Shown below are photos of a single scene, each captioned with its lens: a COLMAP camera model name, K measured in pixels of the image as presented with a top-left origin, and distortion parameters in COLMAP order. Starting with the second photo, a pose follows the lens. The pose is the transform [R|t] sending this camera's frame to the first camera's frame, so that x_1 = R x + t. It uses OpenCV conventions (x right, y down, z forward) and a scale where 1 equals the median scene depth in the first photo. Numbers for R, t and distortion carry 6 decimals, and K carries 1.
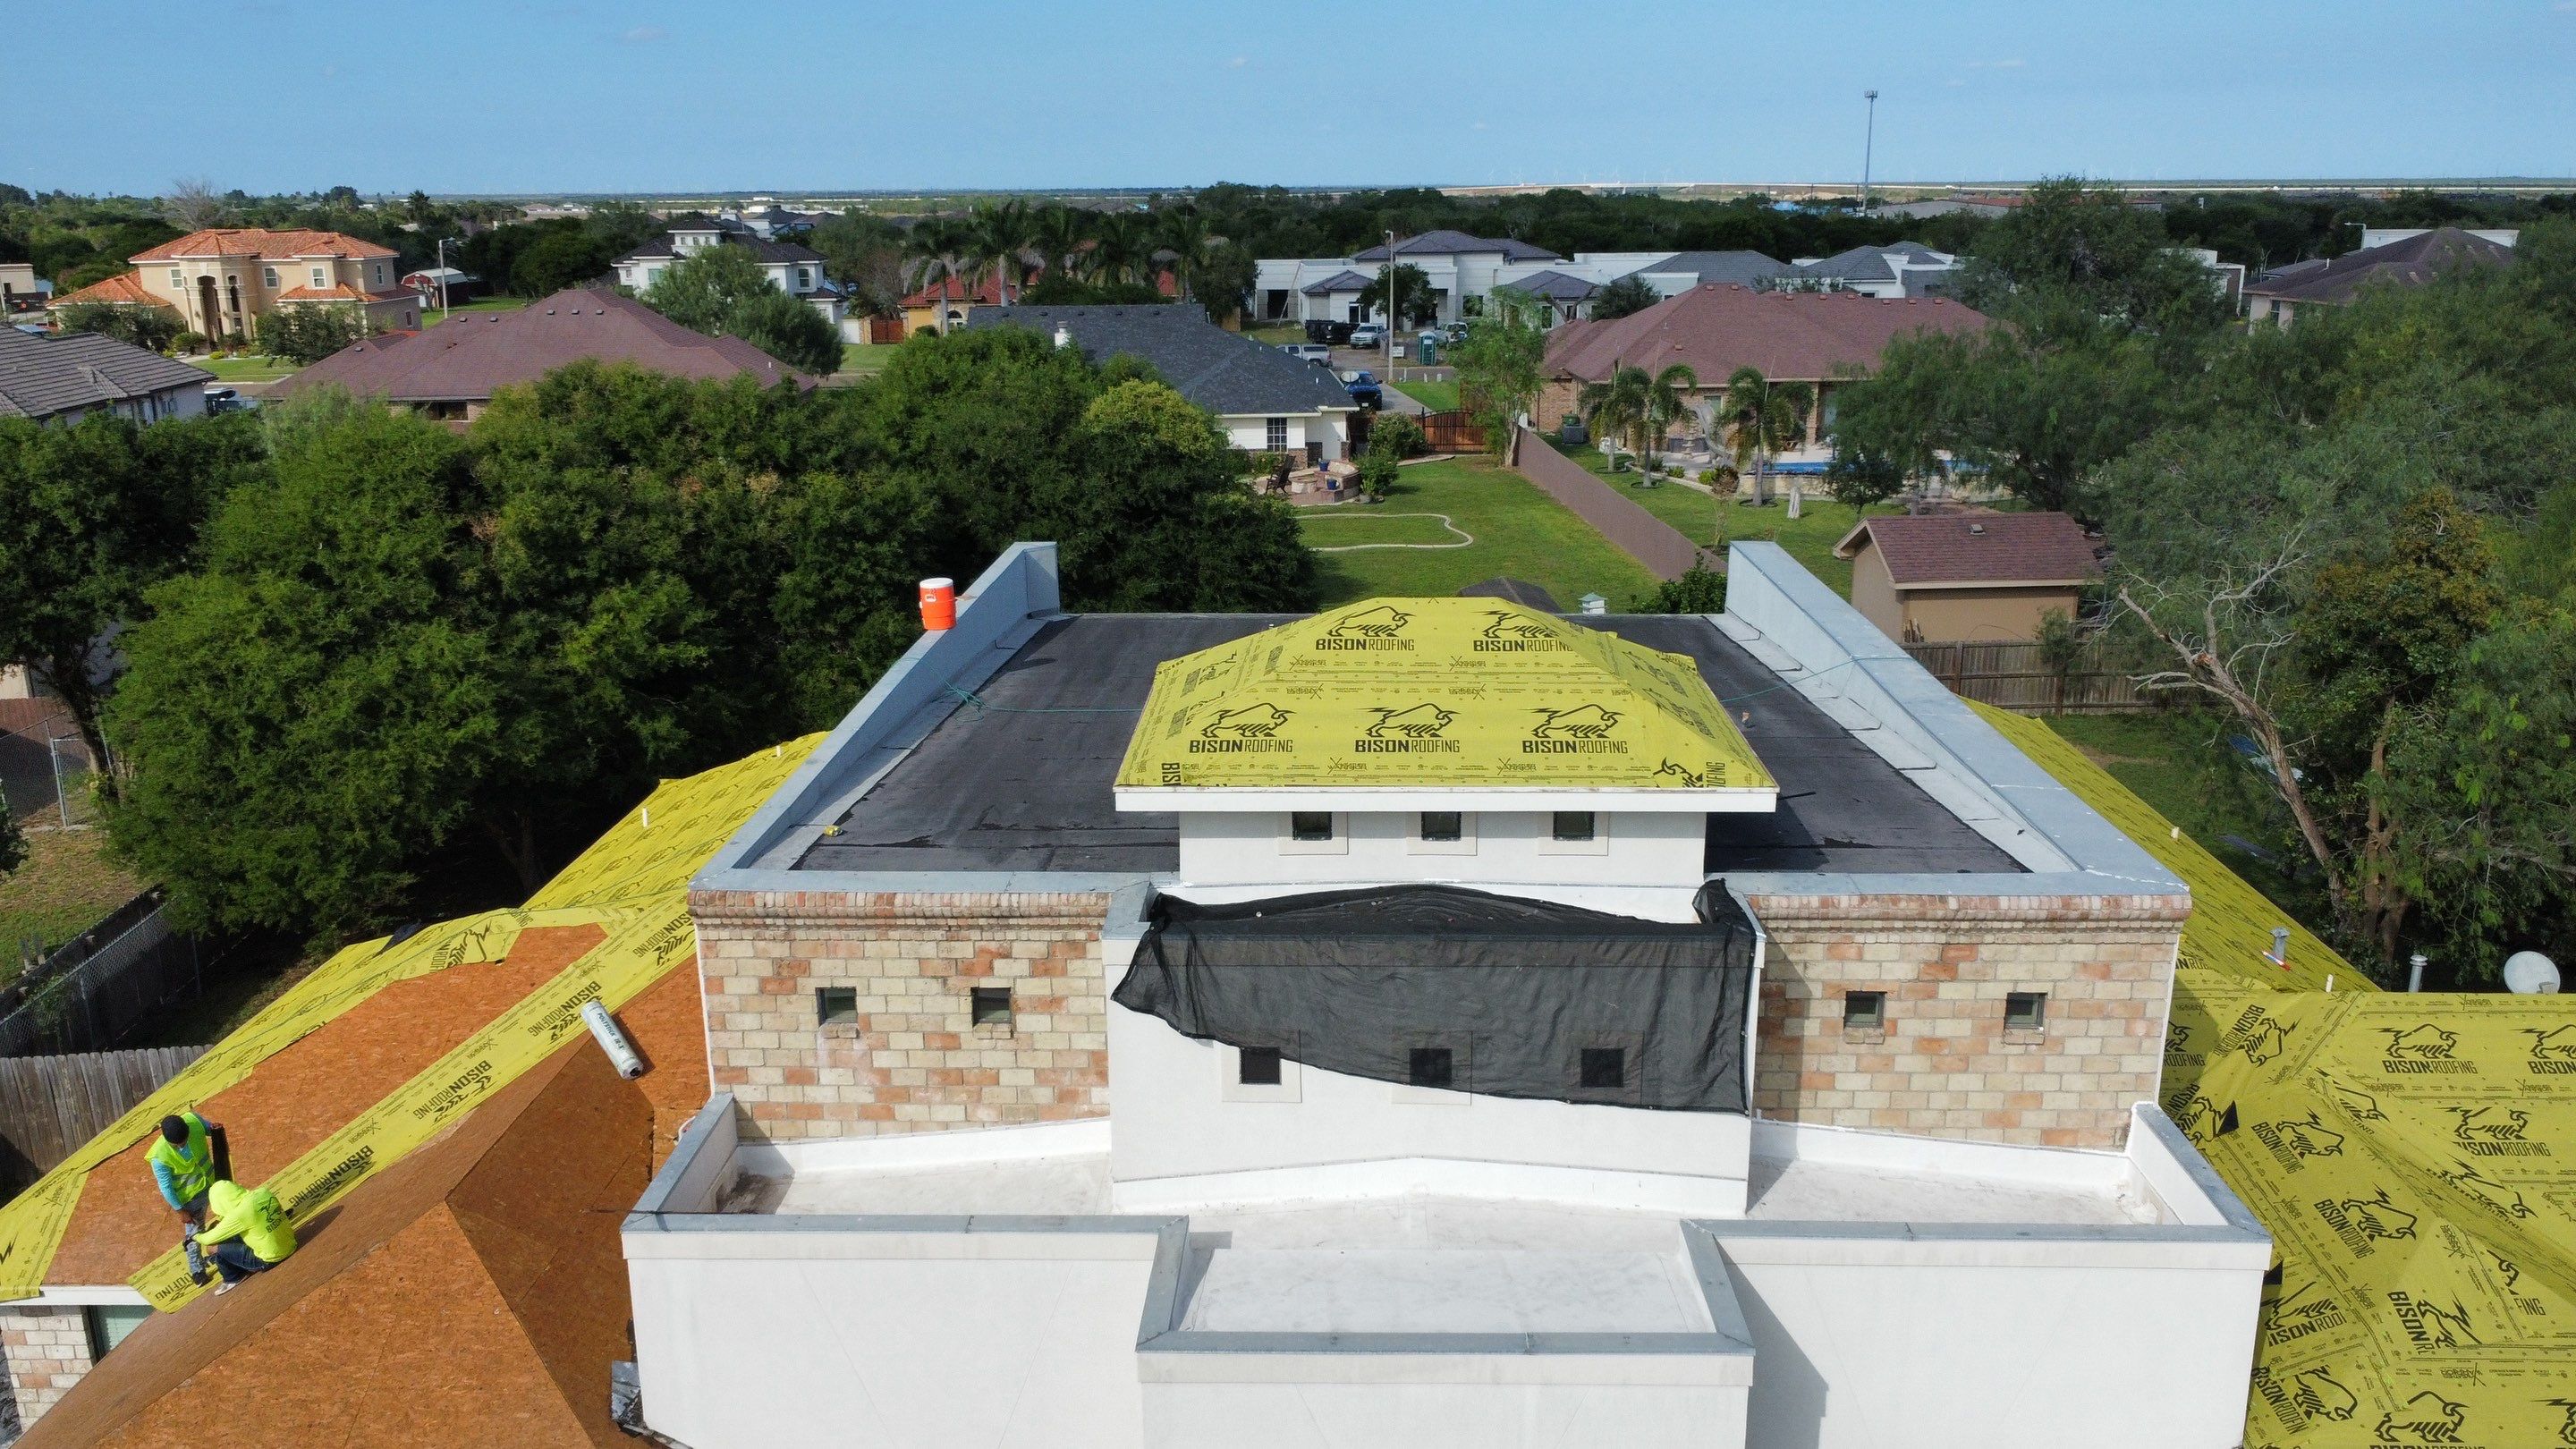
lens RADIAL K [[1936.0, 0, 1288.0], [0, 1936.0, 724.5], [0, 0, 1]] dist [0.007278, -0.010979]
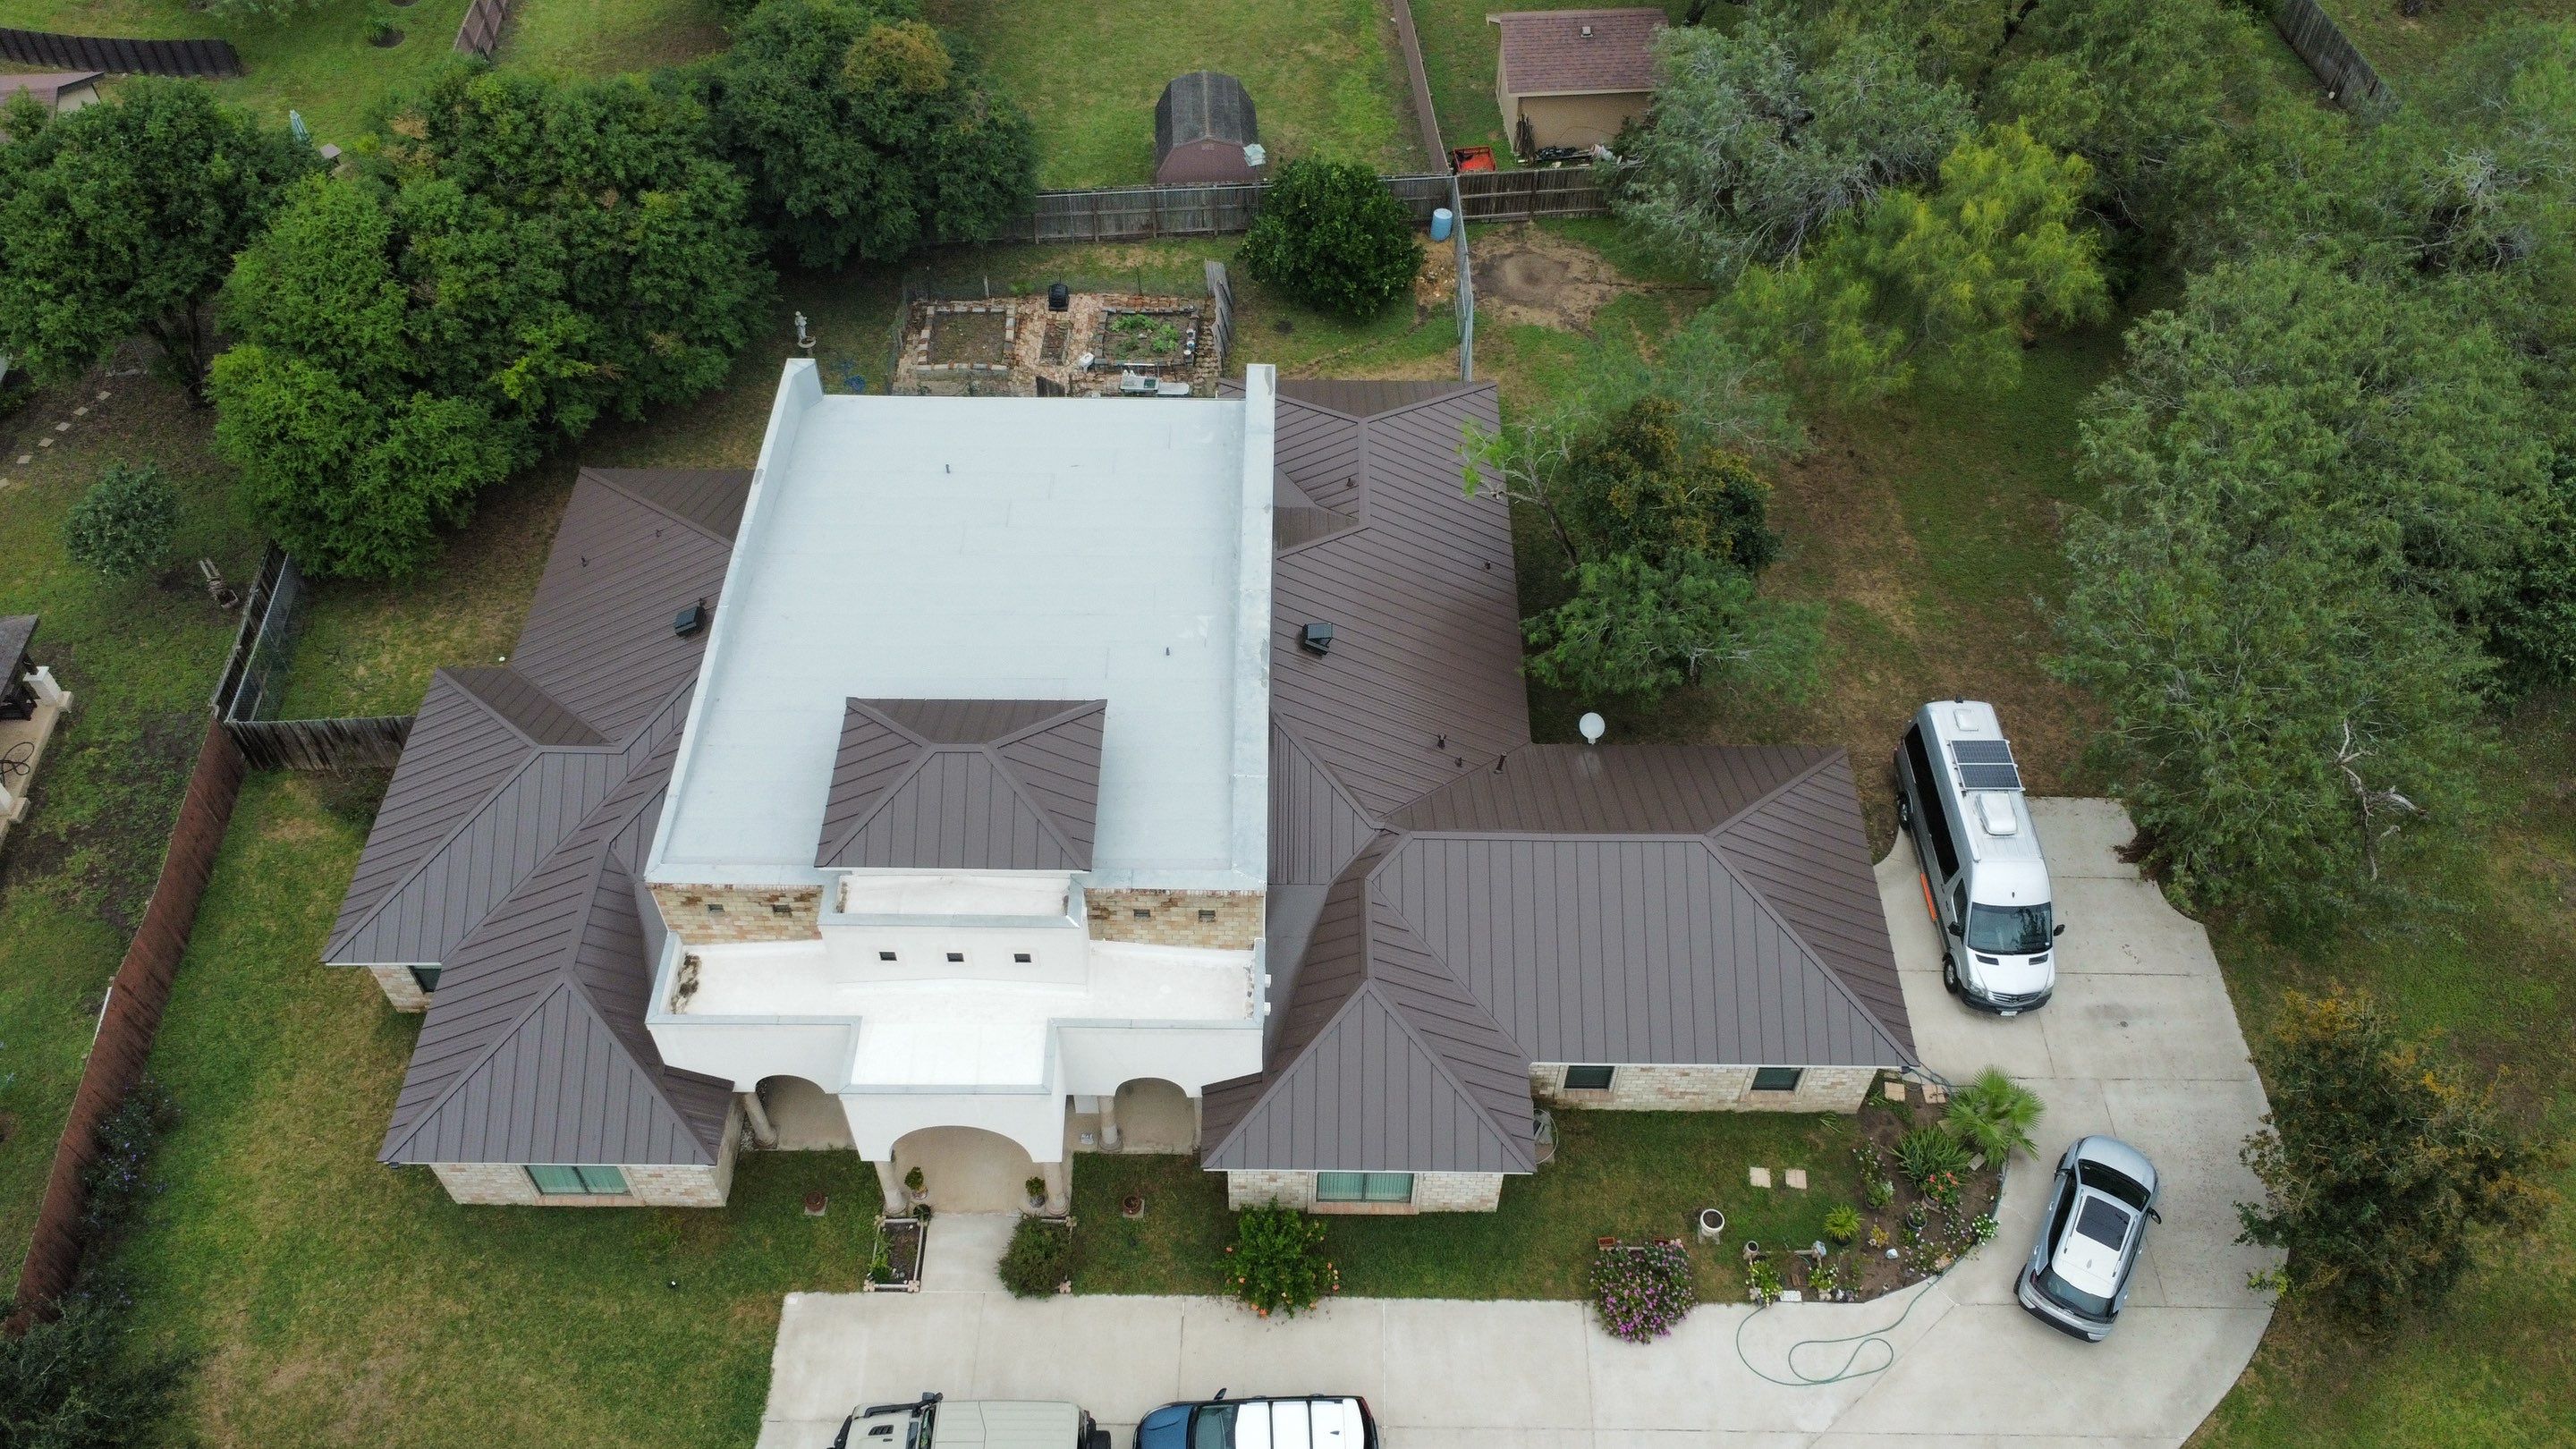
lens RADIAL K [[1936.0, 0, 1288.0], [0, 1936.0, 724.5], [0, 0, 1]] dist [0.007278, -0.010979]
pose [[0.999514, -0.008524, 0.029989, 0.399146], [-0.009791, 0.827417, 0.561503, -1.376886], [-0.029600, -0.561524, 0.826931, -0.857846]]
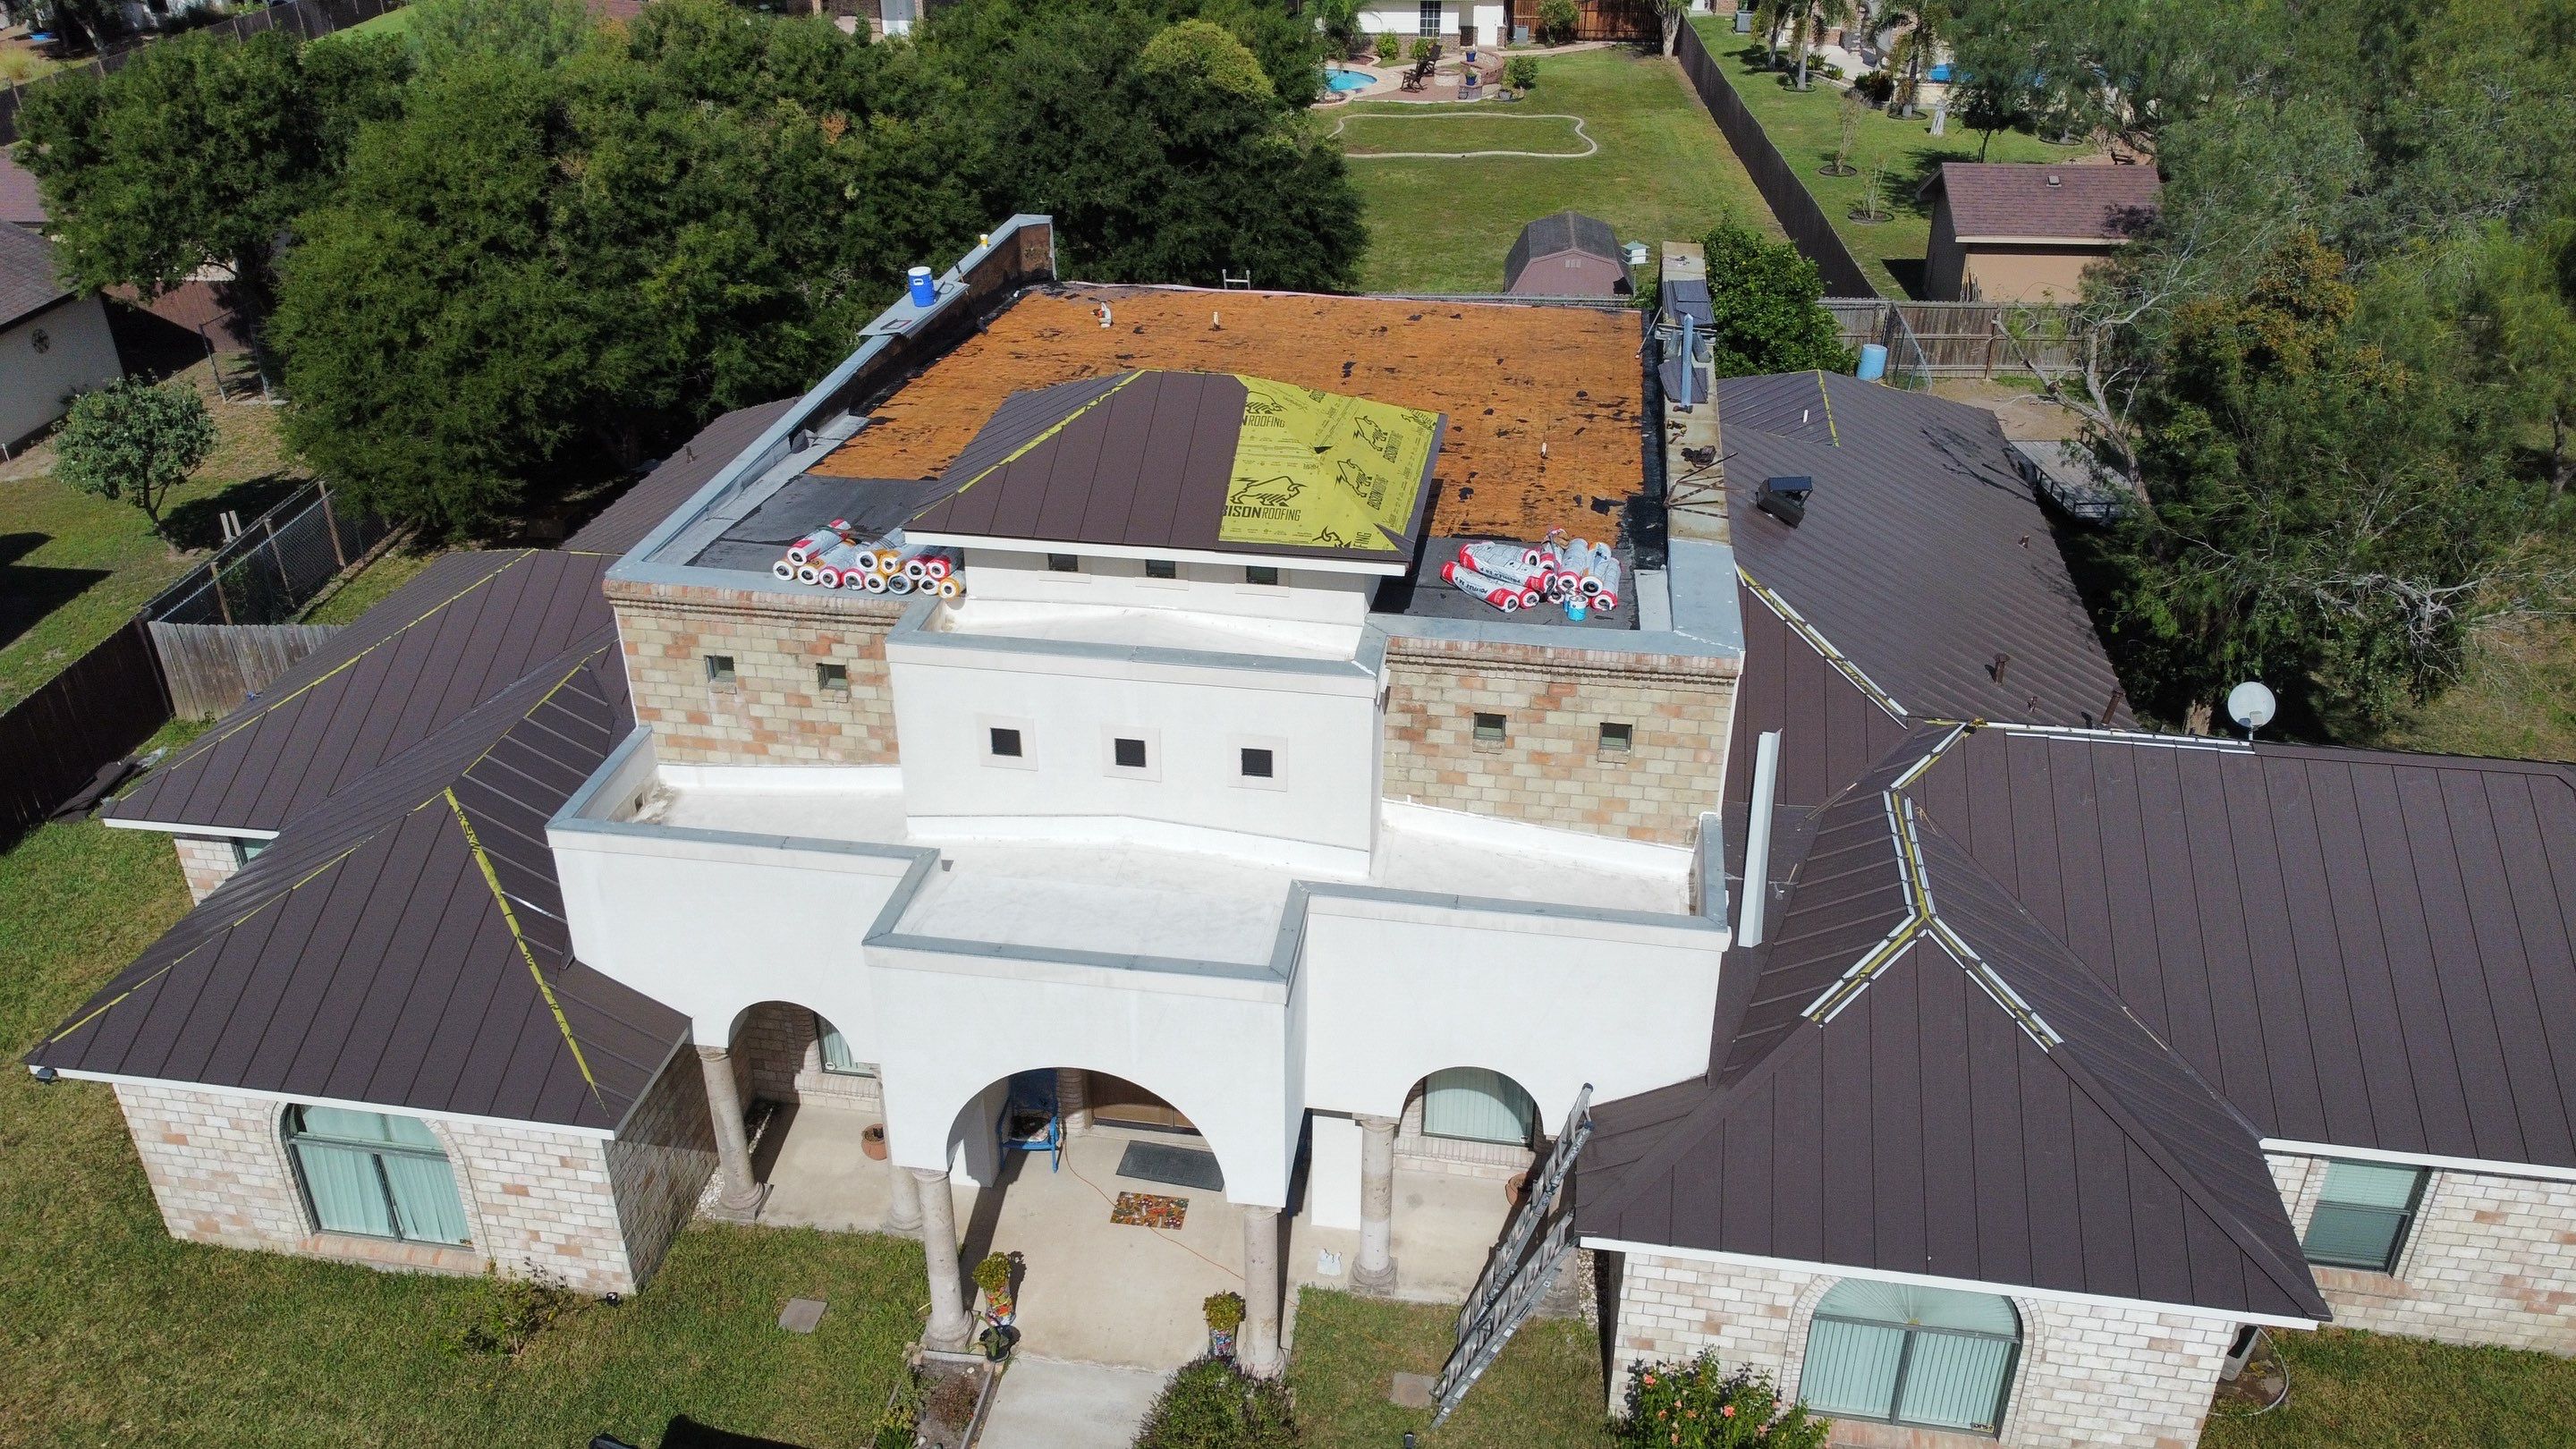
lens RADIAL K [[1936.0, 0, 1288.0], [0, 1936.0, 724.5], [0, 0, 1]] dist [0.007278, -0.010979]
pose [[0.991746, 0.068458, -0.108416, 0.295893], [-0.041636, 0.971664, 0.232670, -0.141410], [0.121272, -0.226236, 0.966494, -0.239932]]
